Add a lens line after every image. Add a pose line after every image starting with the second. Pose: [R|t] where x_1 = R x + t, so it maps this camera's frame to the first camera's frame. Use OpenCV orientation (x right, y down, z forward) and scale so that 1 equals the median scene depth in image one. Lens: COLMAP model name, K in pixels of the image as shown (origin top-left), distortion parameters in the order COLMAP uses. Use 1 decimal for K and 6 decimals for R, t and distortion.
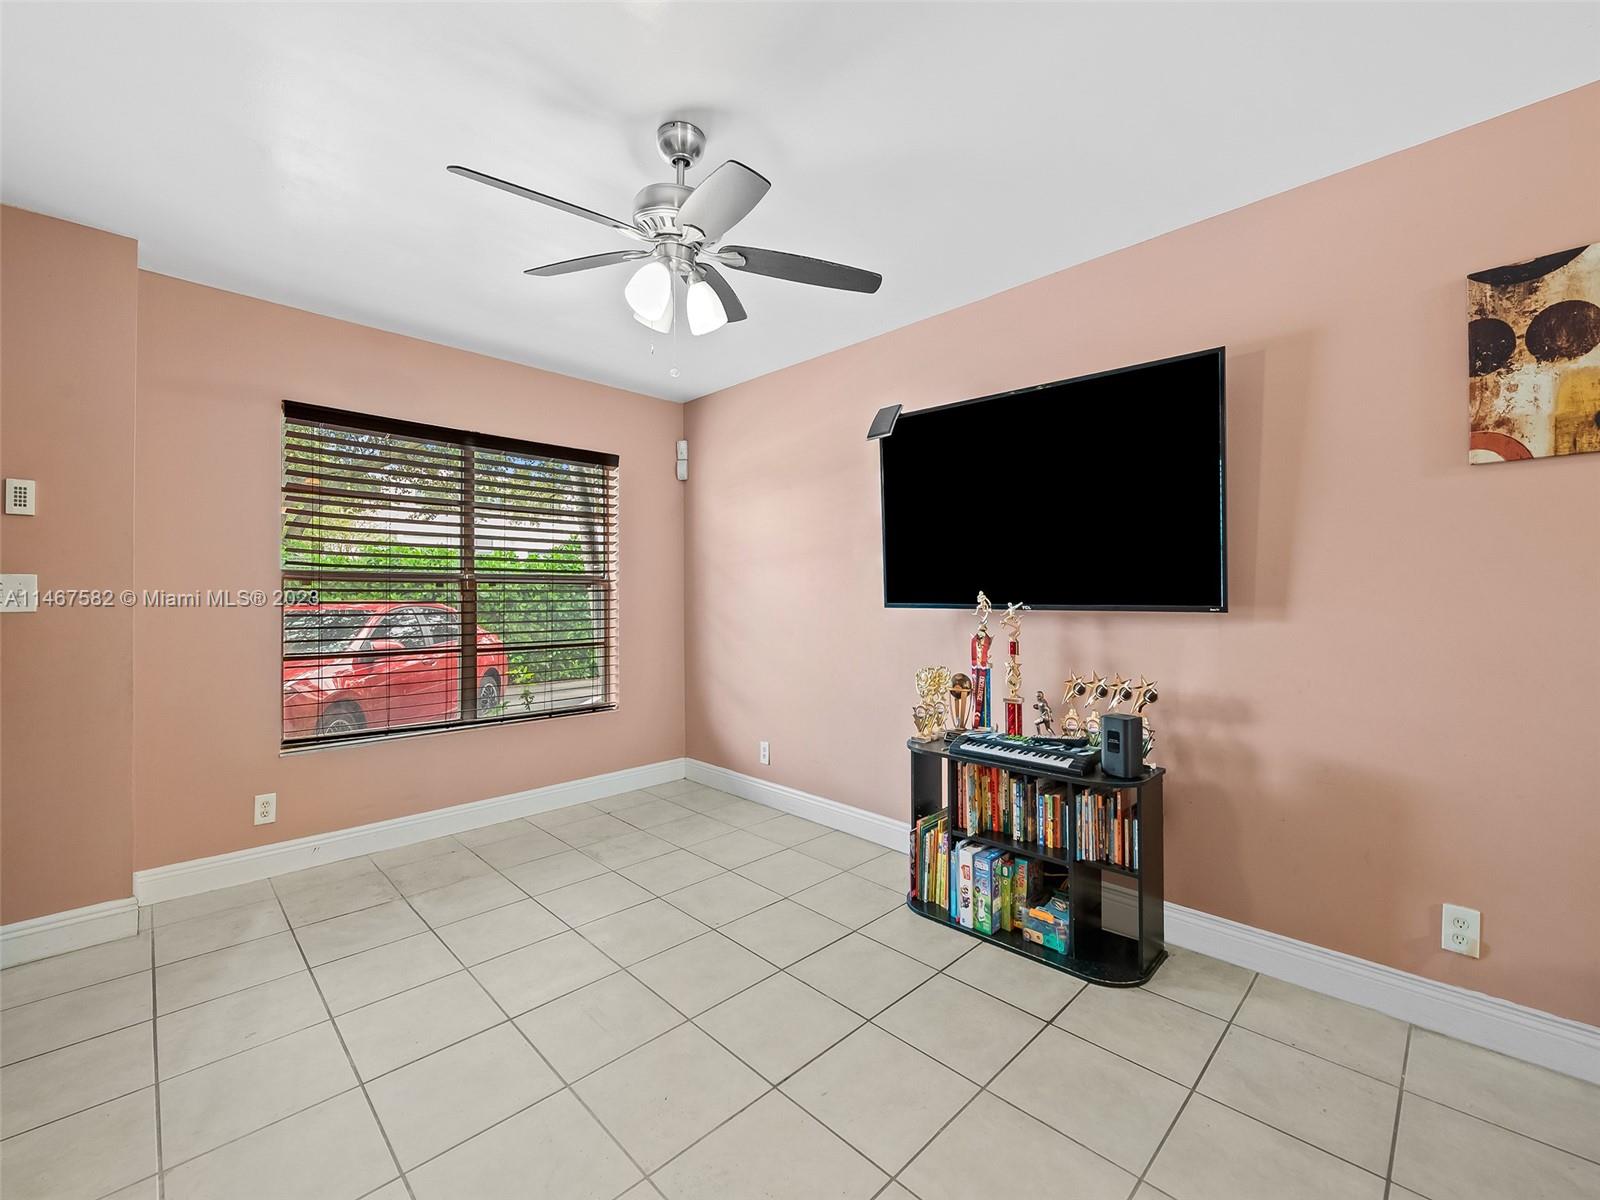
lens RADIAL K [[680.9, 0, 800.0], [0, 680.9, 600.0], [0, 0, 1]] dist [0.001118, -0.000304]
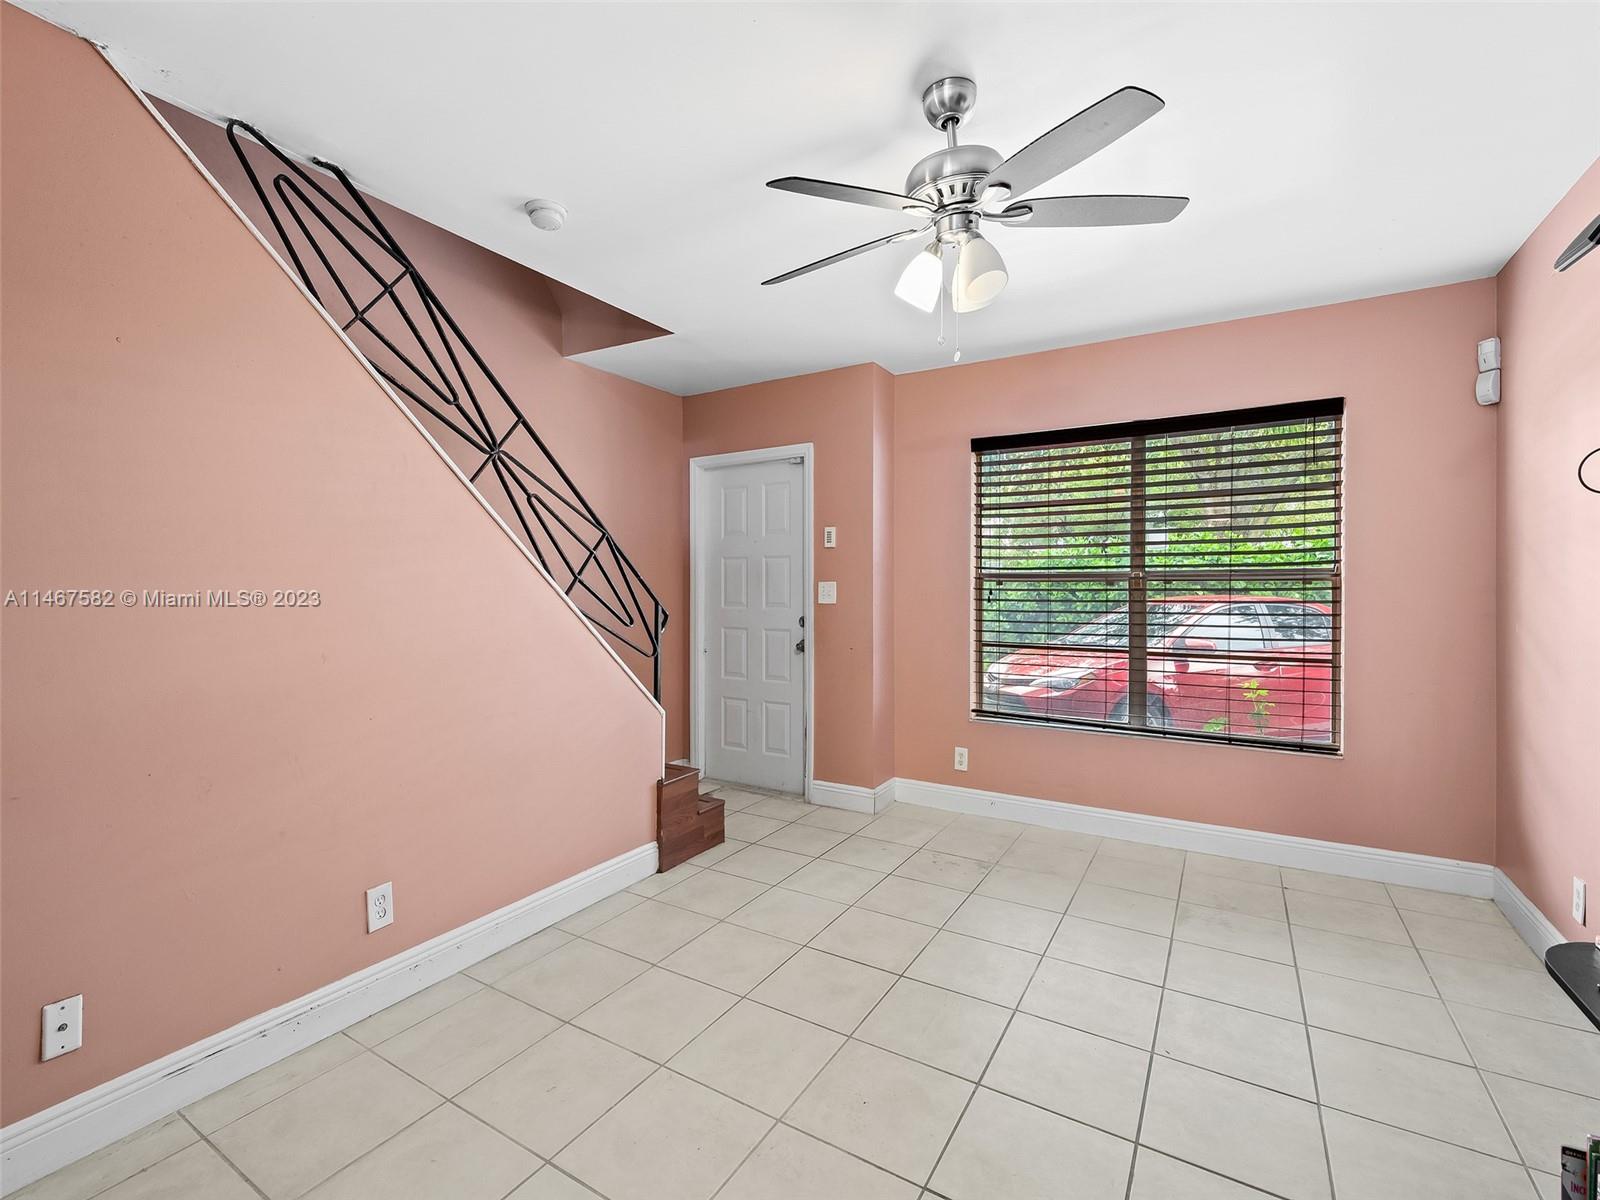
lens RADIAL K [[697.3, 0, 800.0], [0, 697.3, 600.0], [0, 0, 1]] dist [-0.001555, -0.000446]
pose [[0.225722, 0.009169, -0.974149, 0.351851], [-0.009310, 0.999930, 0.007255, -0.001905], [0.974147, 0.007432, 0.225792, 0.324354]]
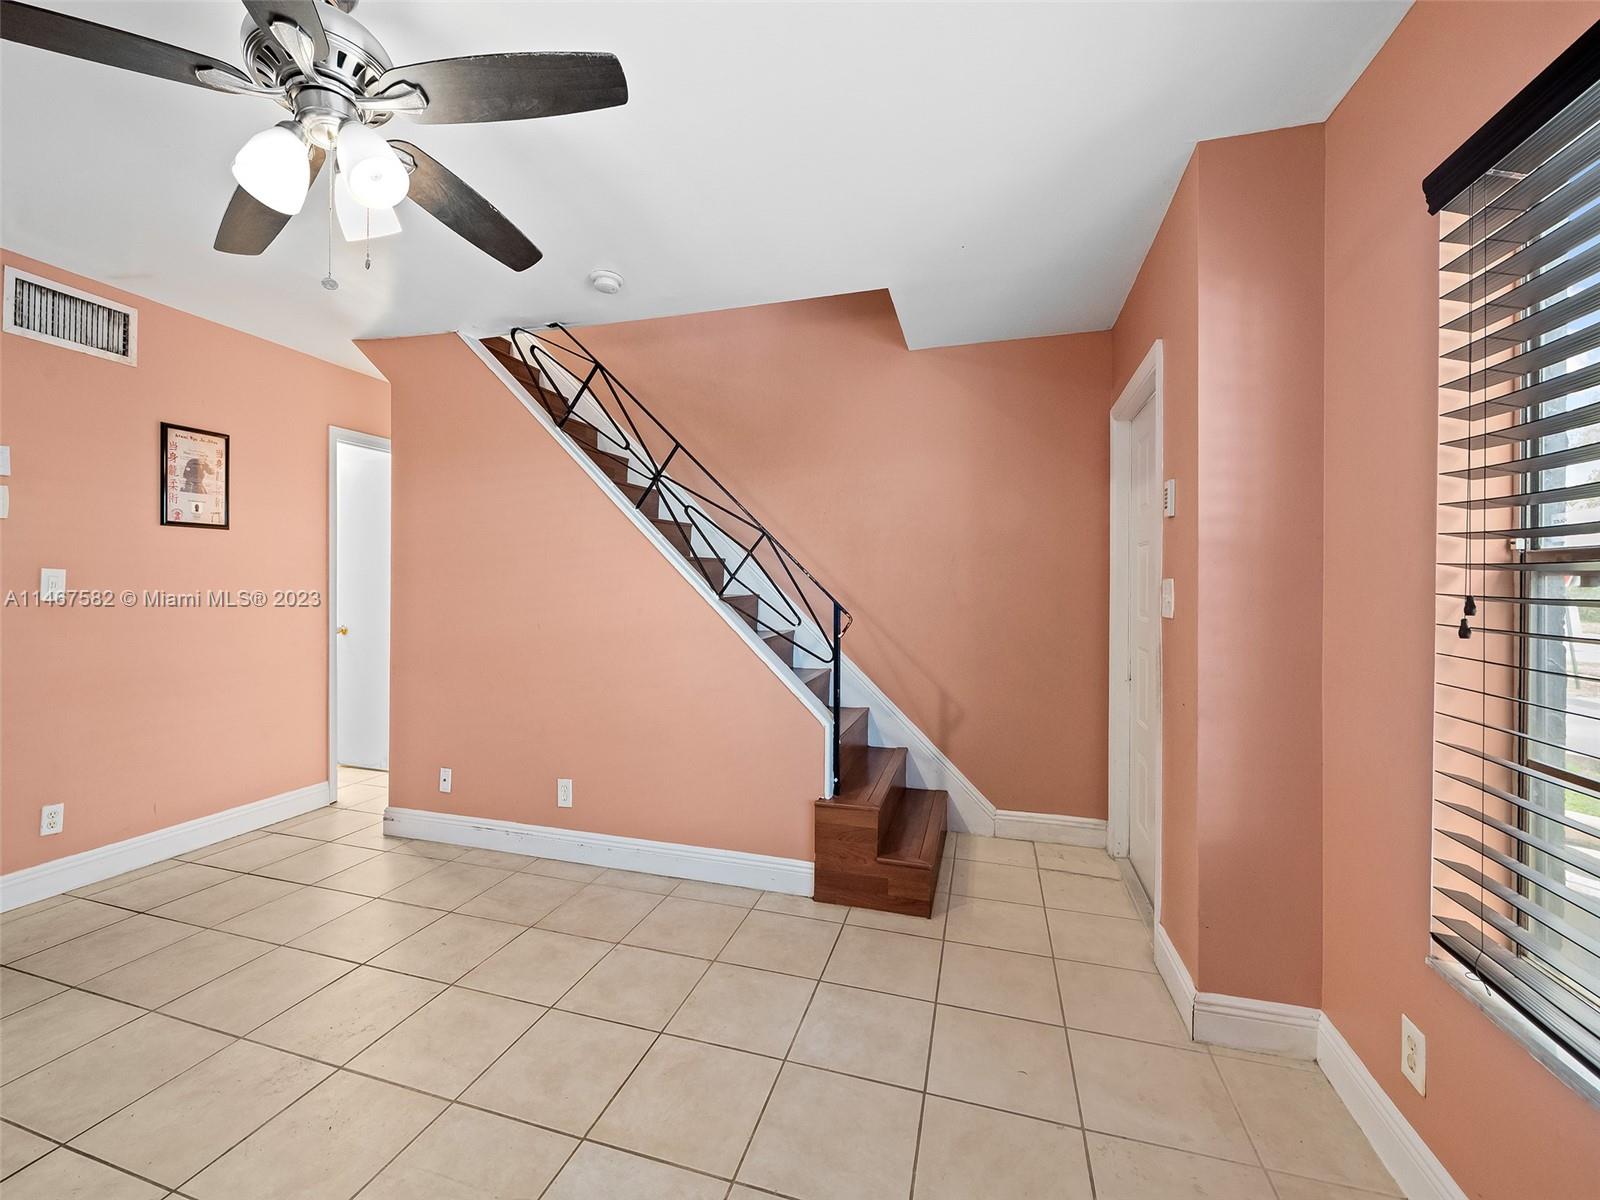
lens RADIAL K [[643.5, 0, 800.0], [0, 643.5, 600.0], [0, 0, 1]] dist [0.000344, -0.000153]
pose [[-0.883743, -0.004865, -0.467947, -0.161503], [-0.018938, 0.999499, 0.025373, -0.011606], [0.467589, 0.031285, -0.883392, 0.963290]]
